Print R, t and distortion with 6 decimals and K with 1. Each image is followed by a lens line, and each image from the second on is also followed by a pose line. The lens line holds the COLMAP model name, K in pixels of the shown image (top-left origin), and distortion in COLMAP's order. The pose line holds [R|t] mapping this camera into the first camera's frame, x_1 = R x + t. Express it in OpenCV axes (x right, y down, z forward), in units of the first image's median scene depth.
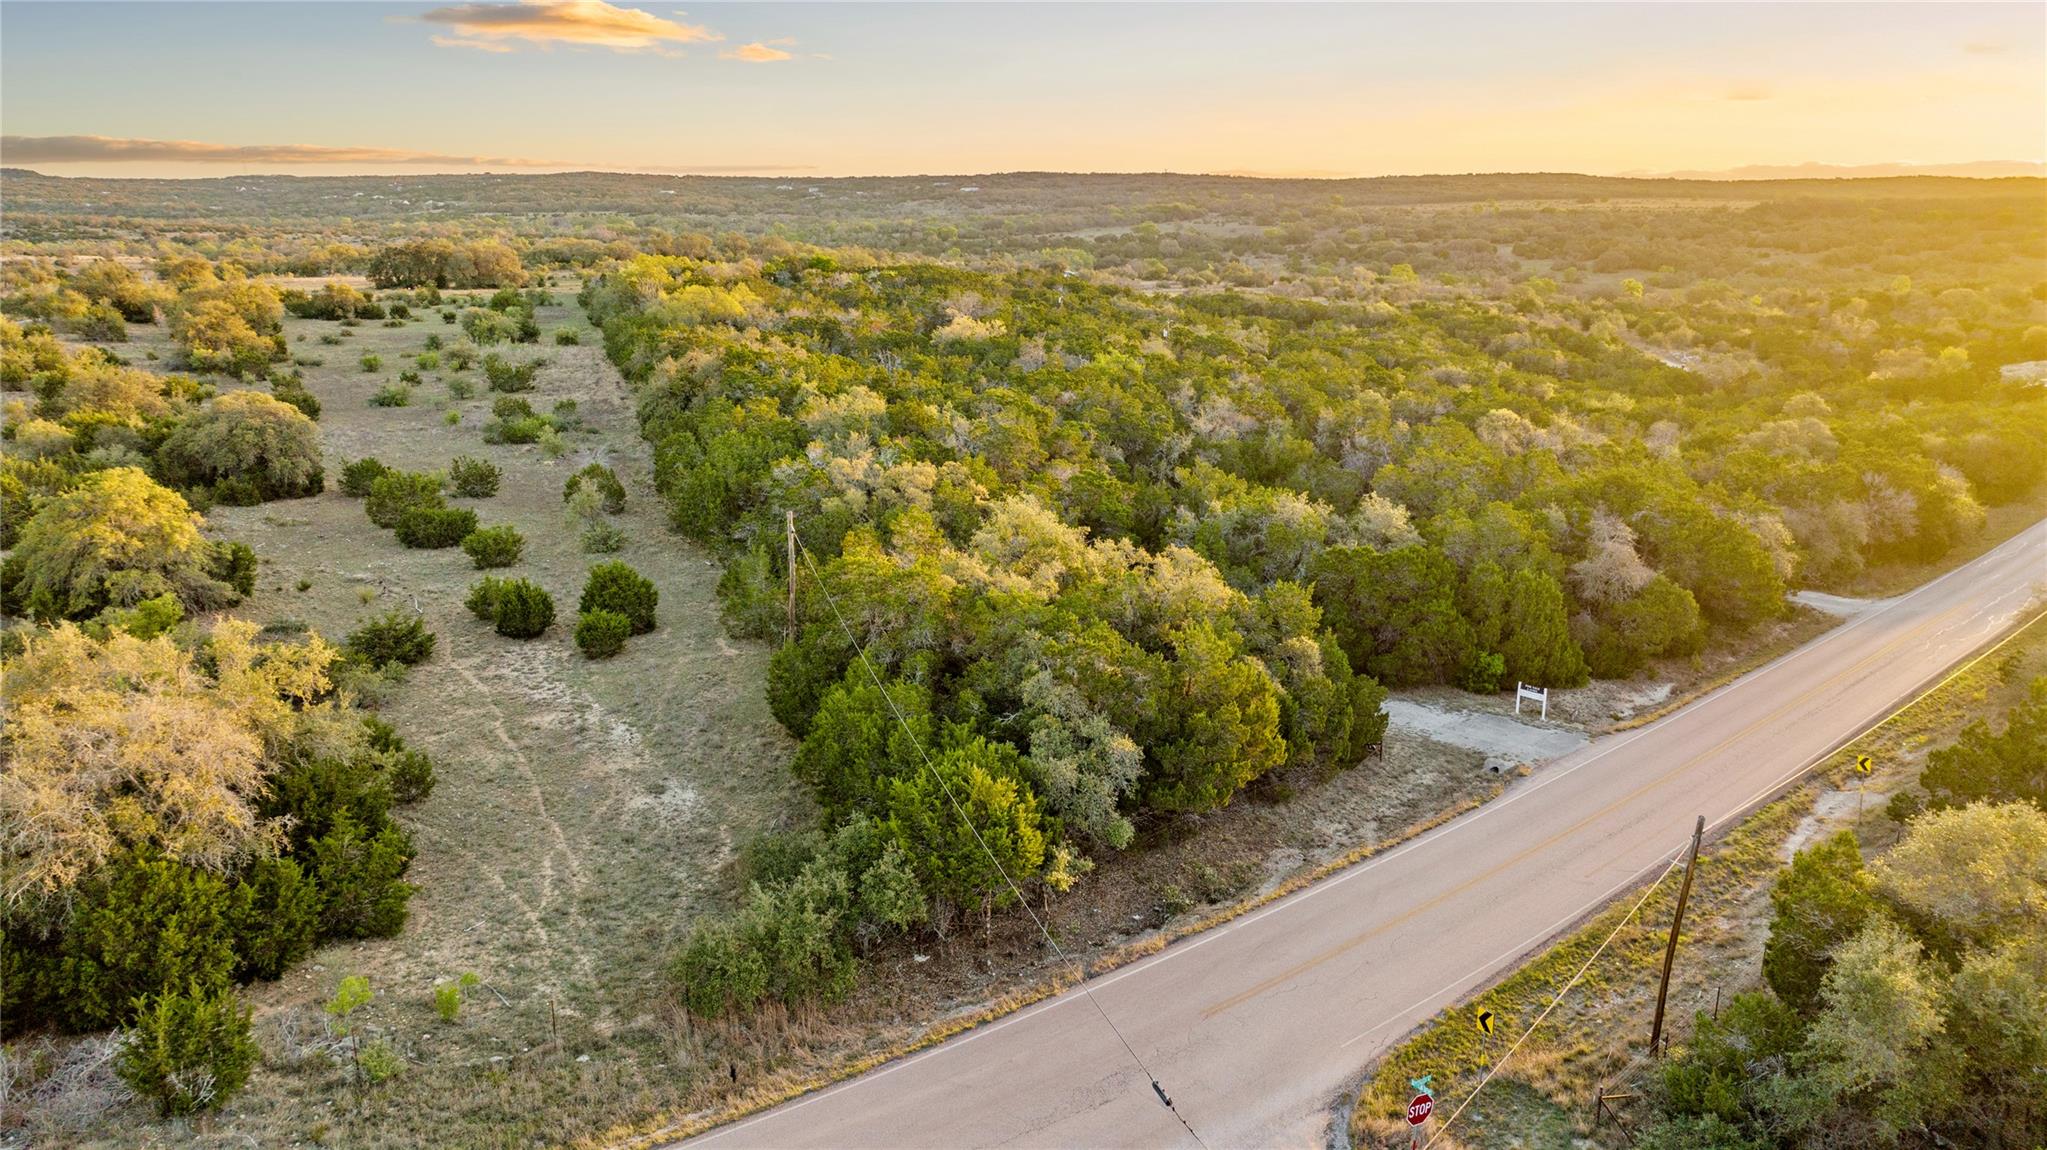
lens RADIAL K [[1455.3, 0, 1018.7], [0, 1455.3, 576.6], [0, 0, 1]] dist [-0.007476, 0.004690]
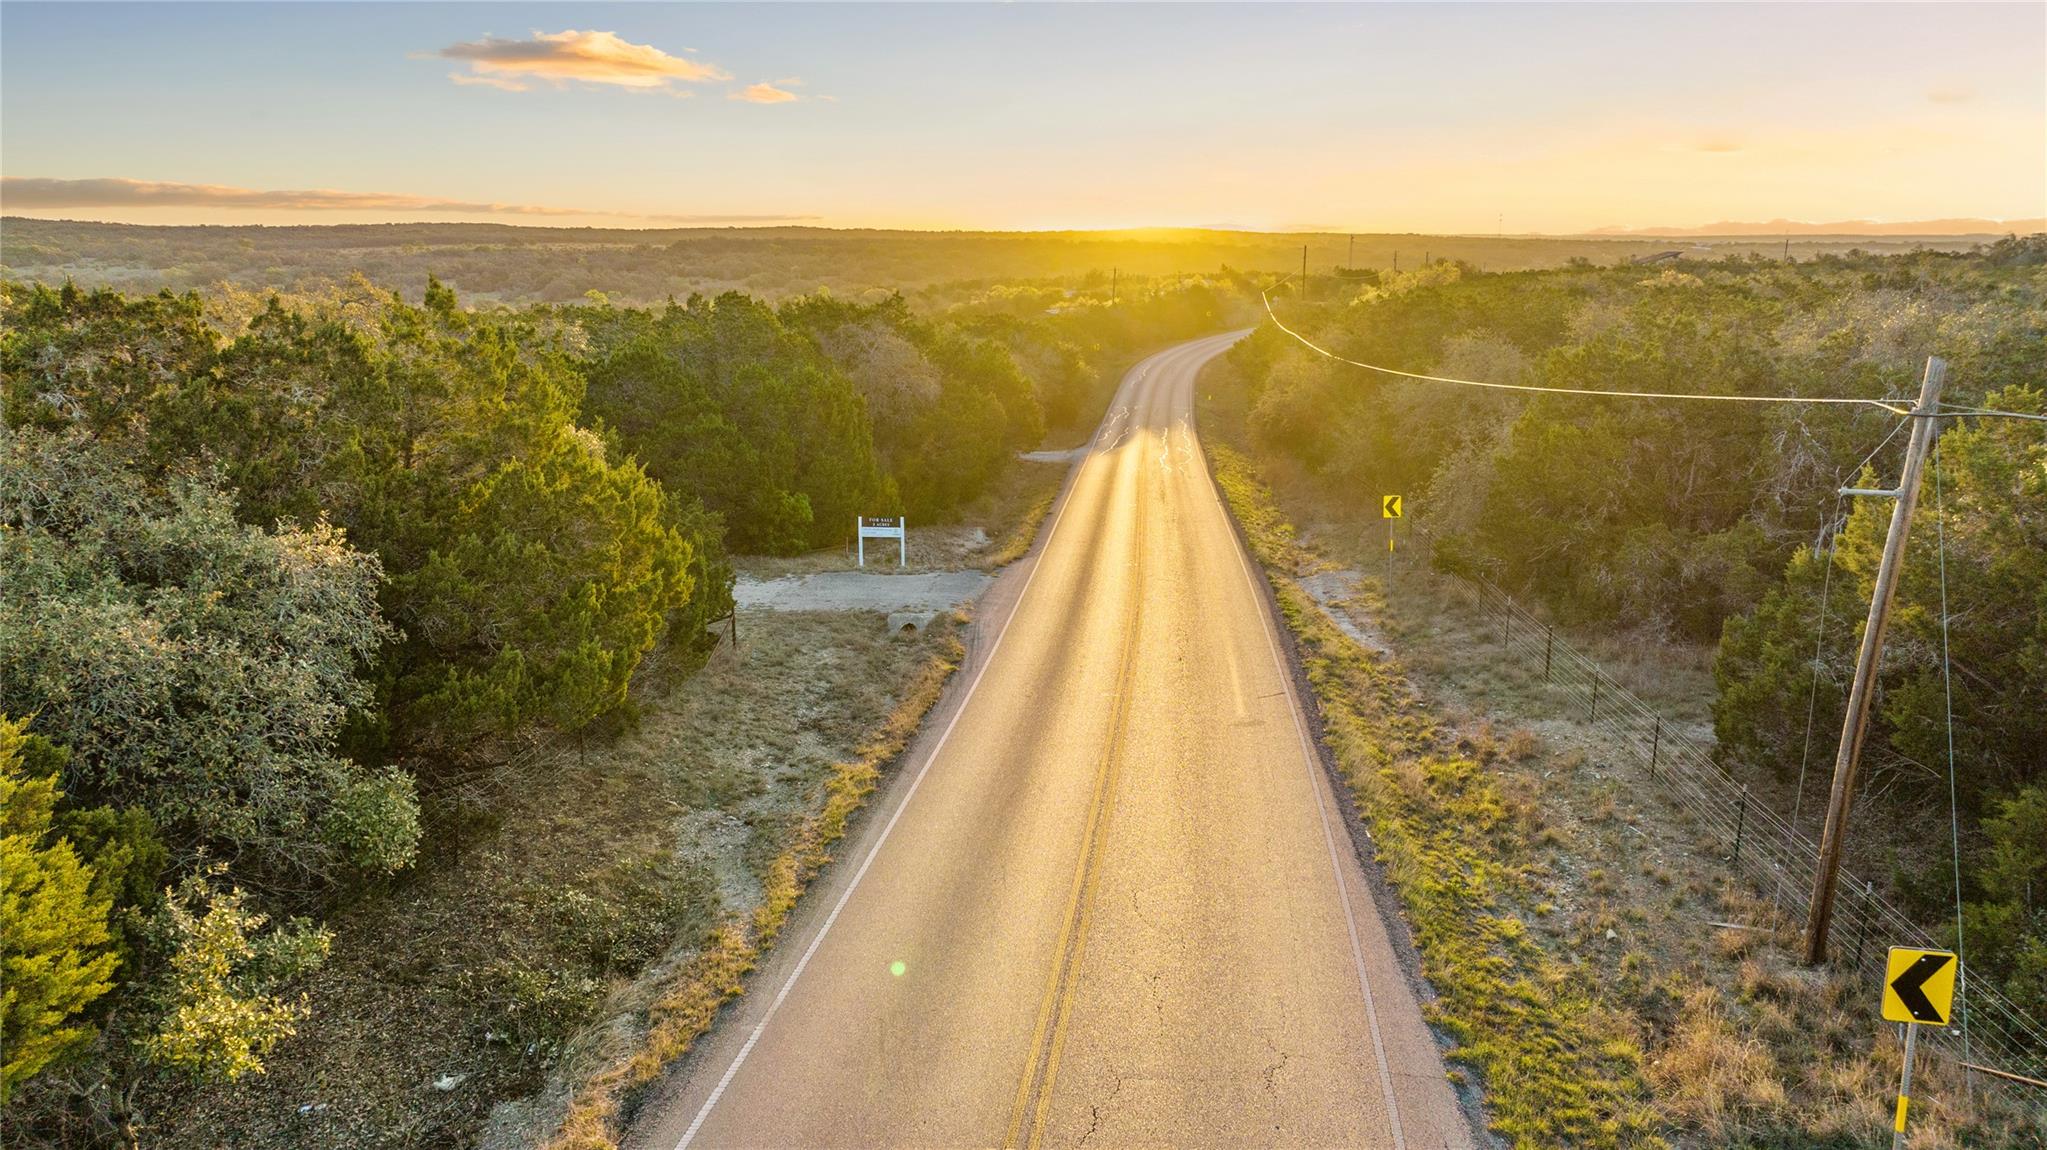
lens RADIAL K [[1455.3, 0, 1018.5], [0, 1455.3, 567.5], [0, 0, 1]] dist [-0.007476, 0.004690]
pose [[0.770643, -0.143473, 0.620906, -0.003551], [0.168014, 0.985597, 0.019210, 0.105240], [-0.614719, 0.089517, 0.783650, 0.508601]]
